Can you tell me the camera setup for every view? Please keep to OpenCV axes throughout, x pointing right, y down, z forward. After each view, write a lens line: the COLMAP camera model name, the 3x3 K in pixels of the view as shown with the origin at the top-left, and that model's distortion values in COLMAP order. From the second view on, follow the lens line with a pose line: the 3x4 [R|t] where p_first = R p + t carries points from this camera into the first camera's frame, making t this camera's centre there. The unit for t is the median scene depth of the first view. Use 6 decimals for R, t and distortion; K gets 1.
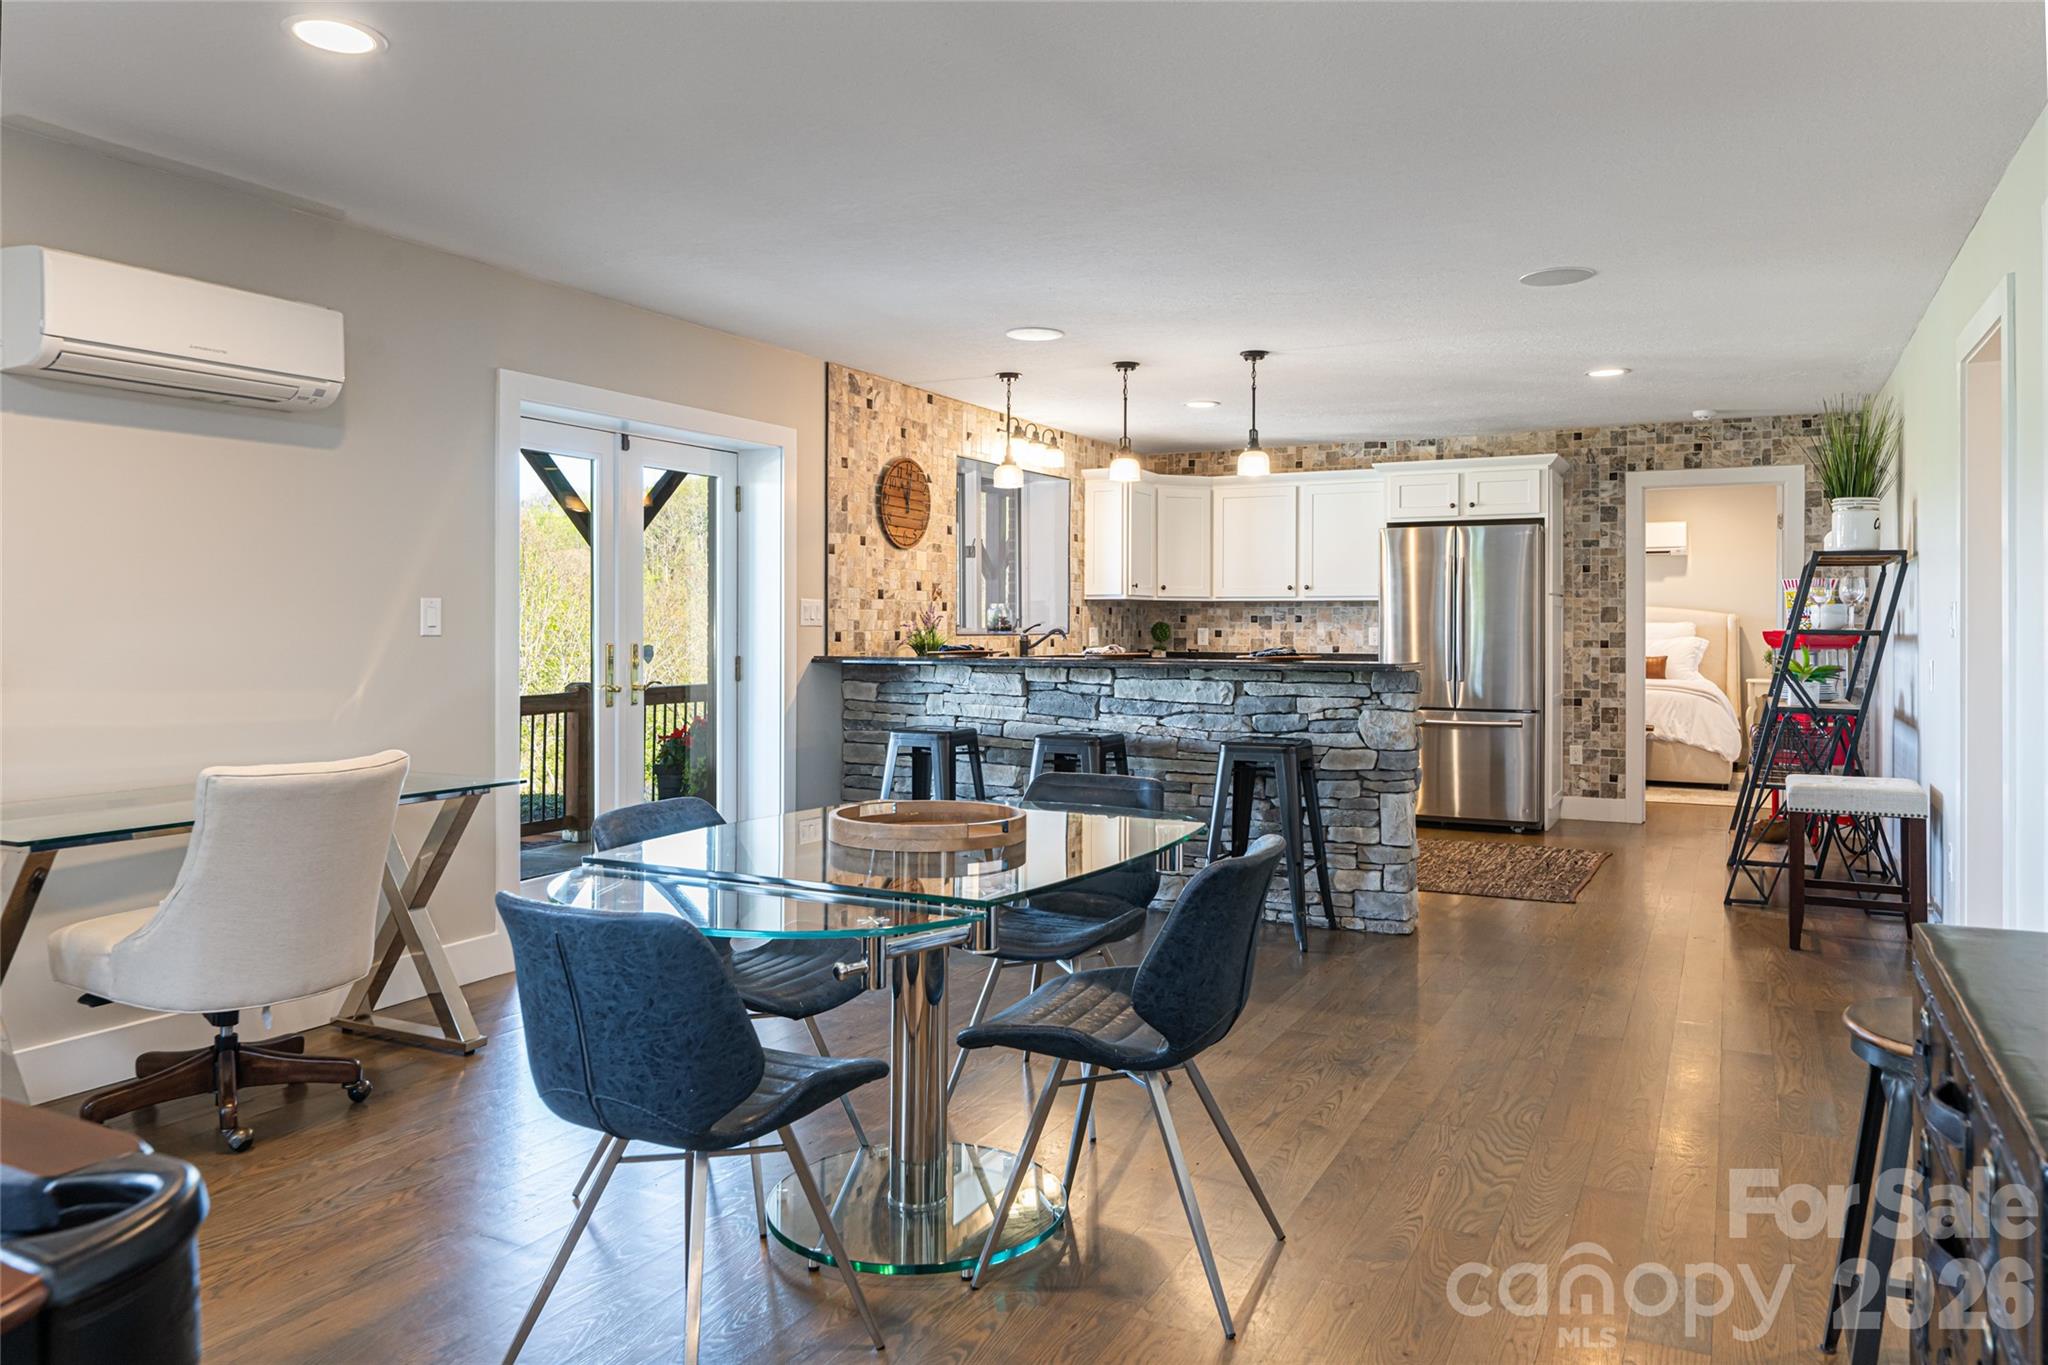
lens RADIAL K [[1512.1, 0, 1024.4], [0, 1512.1, 613.0], [0, 0, 1]] dist [0.000615, -0.000986]
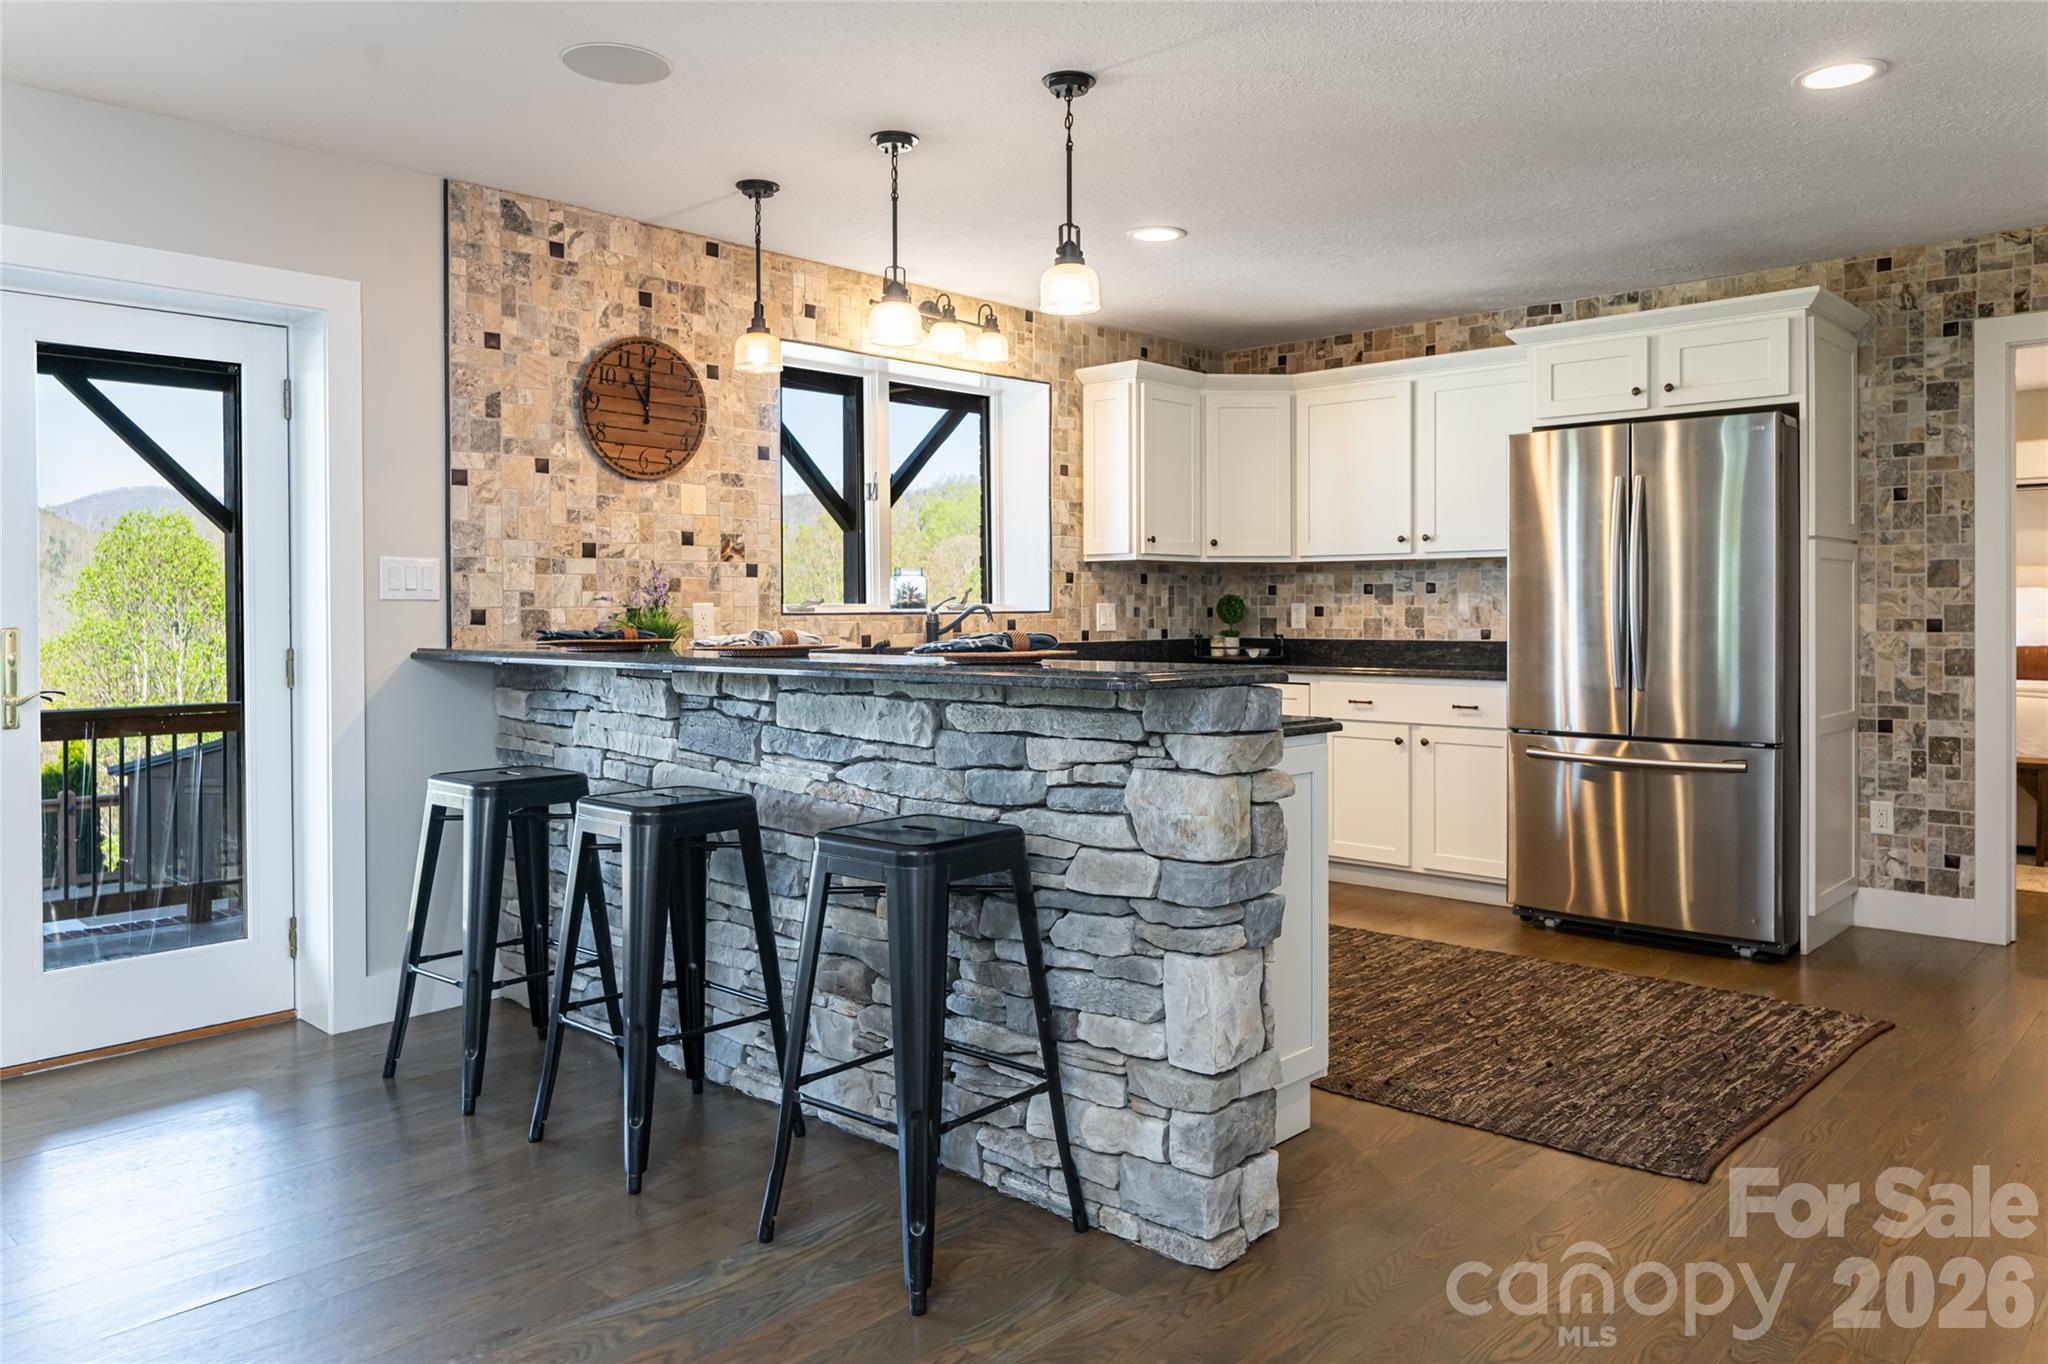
lens RADIAL K [[1512.1, 0, 1024.4], [0, 1512.1, 612.5], [0, 0, 1]] dist [0.000615, -0.000986]
pose [[0.961596, -0.005100, -0.274421, 0.219340], [0.008040, 0.999922, 0.009593, 0.007818], [0.274350, -0.011431, 0.961562, 0.373758]]
